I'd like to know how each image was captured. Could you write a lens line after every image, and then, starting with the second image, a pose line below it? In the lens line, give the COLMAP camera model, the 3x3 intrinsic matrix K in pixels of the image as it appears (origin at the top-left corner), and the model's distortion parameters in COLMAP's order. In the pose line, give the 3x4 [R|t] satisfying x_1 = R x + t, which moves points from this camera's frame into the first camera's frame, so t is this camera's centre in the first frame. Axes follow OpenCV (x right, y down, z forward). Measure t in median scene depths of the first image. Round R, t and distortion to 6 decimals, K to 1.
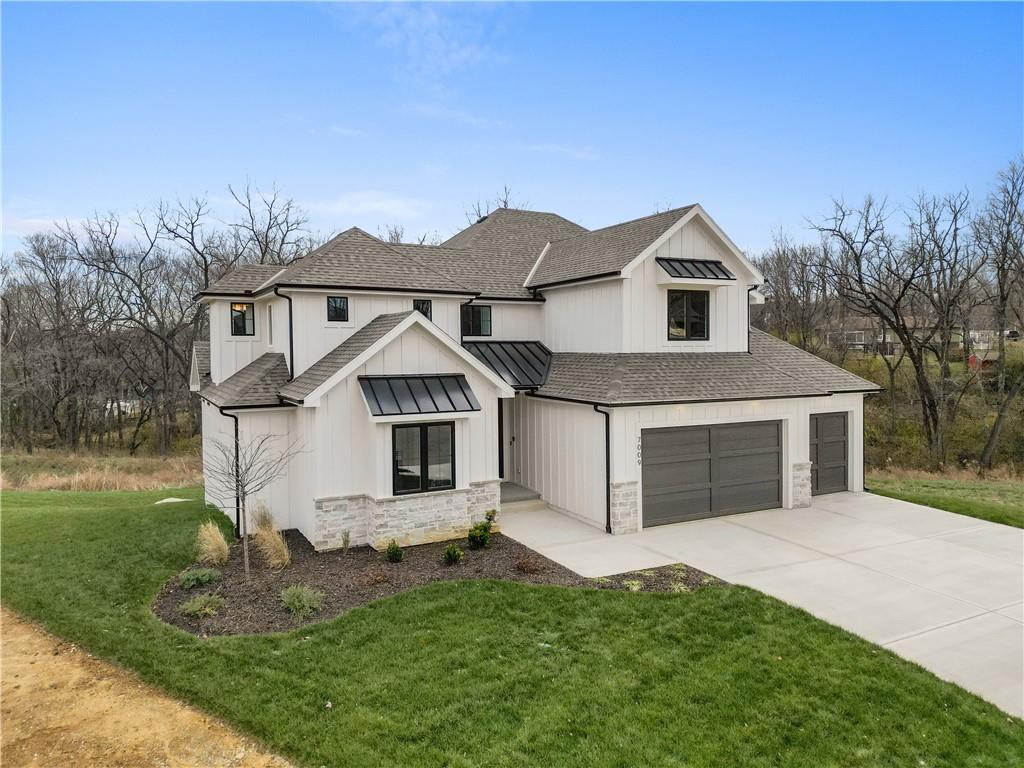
lens RADIAL K [[717.7, 0, 512.0], [0, 717.7, 384.0], [0, 0, 1]] dist [0.041337, -0.000413]
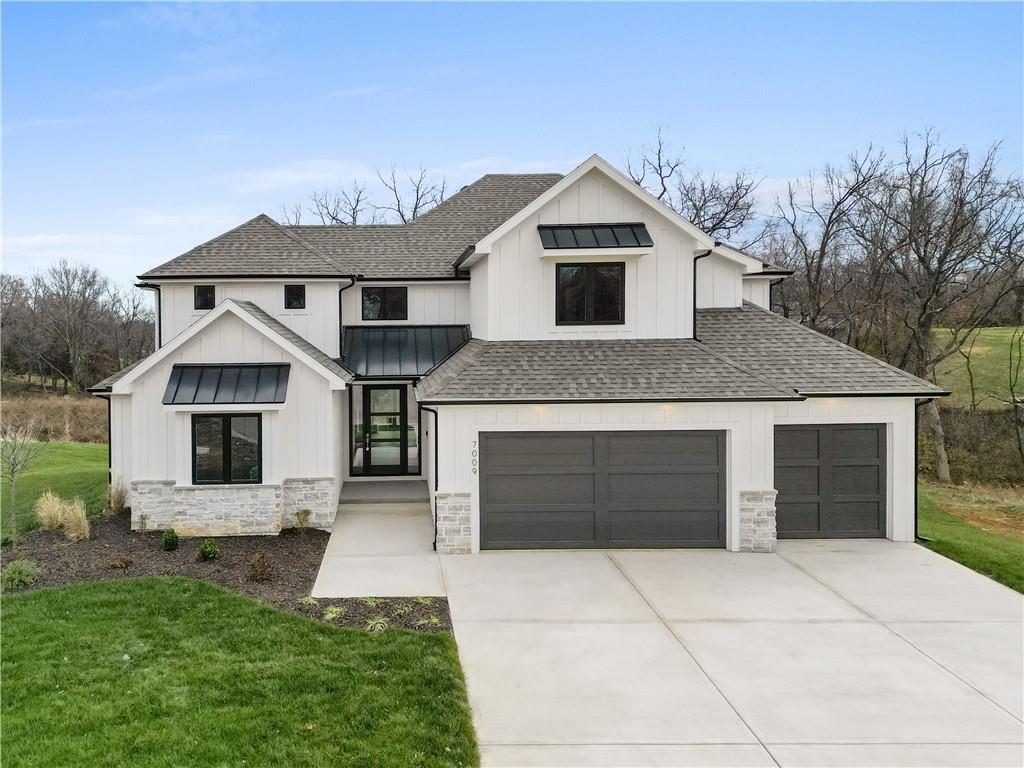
lens RADIAL K [[768.3, 0, 466.6], [0, 768.3, 353.3], [0, 0, 1]] dist [0.040189, -0.005737]
pose [[0.881840, 0.013925, -0.471343, 0.549037], [-0.015975, 0.999872, -0.000348, -0.027209], [0.471278, 0.007837, 0.881950, 0.182462]]
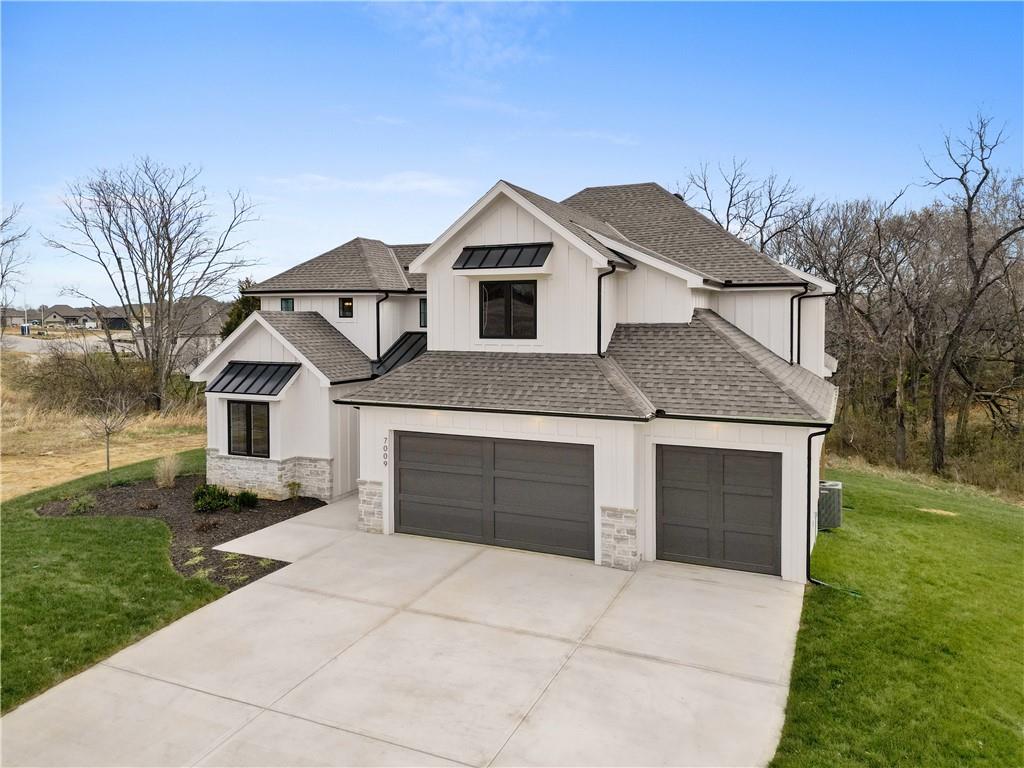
lens RADIAL K [[729.8, 0, 513.6], [0, 729.8, 361.1], [0, 0, 1]] dist [0.040523, -0.001584]
pose [[0.614377, 0.050847, -0.787373, 0.980473], [-0.042568, 0.998604, 0.031273, -0.063697], [0.787864, 0.014303, 0.615683, 0.483512]]
